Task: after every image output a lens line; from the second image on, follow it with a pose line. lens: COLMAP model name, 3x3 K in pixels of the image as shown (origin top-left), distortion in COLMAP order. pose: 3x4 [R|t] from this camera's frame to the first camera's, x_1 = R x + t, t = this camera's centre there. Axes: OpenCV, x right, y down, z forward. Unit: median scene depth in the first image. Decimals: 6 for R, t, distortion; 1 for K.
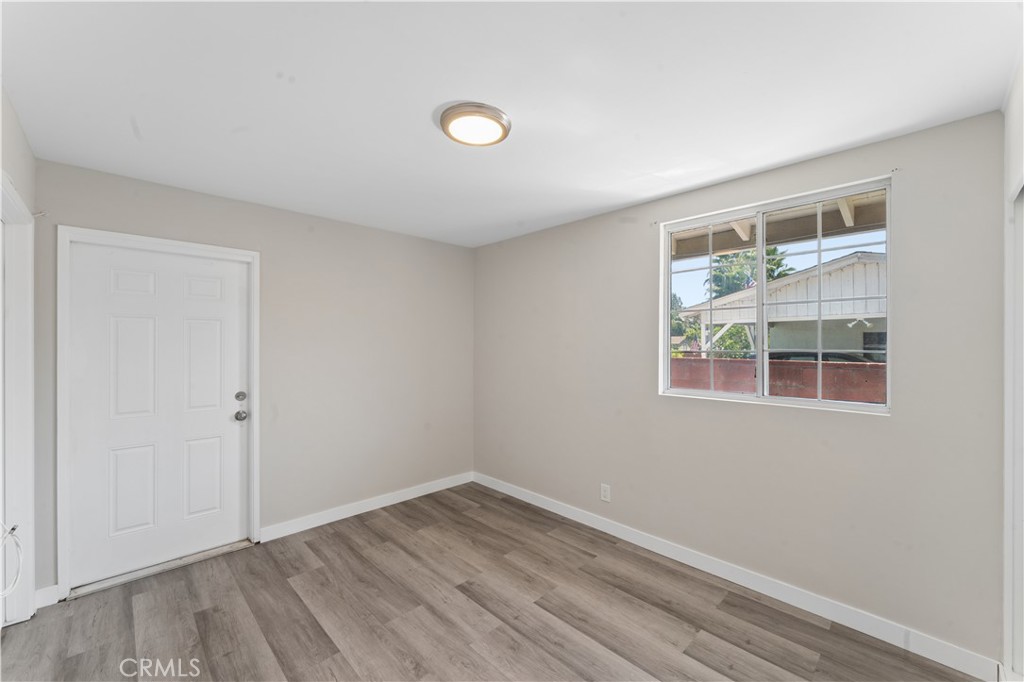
lens RADIAL K [[403.2, 0, 509.3], [0, 403.2, 346.2], [0, 0, 1]] dist [-0.000553, -0.000219]
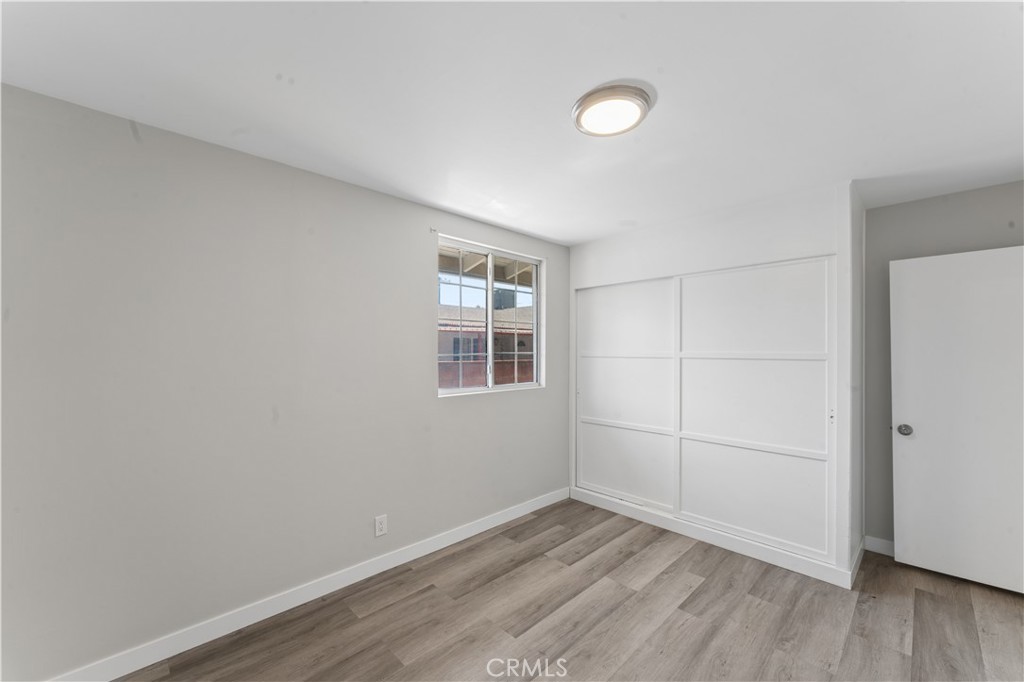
lens RADIAL K [[403.2, 0, 509.3], [0, 403.2, 346.2], [0, 0, 1]] dist [-0.000553, -0.000219]
pose [[0.007889, 0.009712, 0.999922, -0.748896], [0.004365, 0.999943, -0.009747, 0.001021], [-0.999959, 0.004442, 0.007846, 0.900818]]
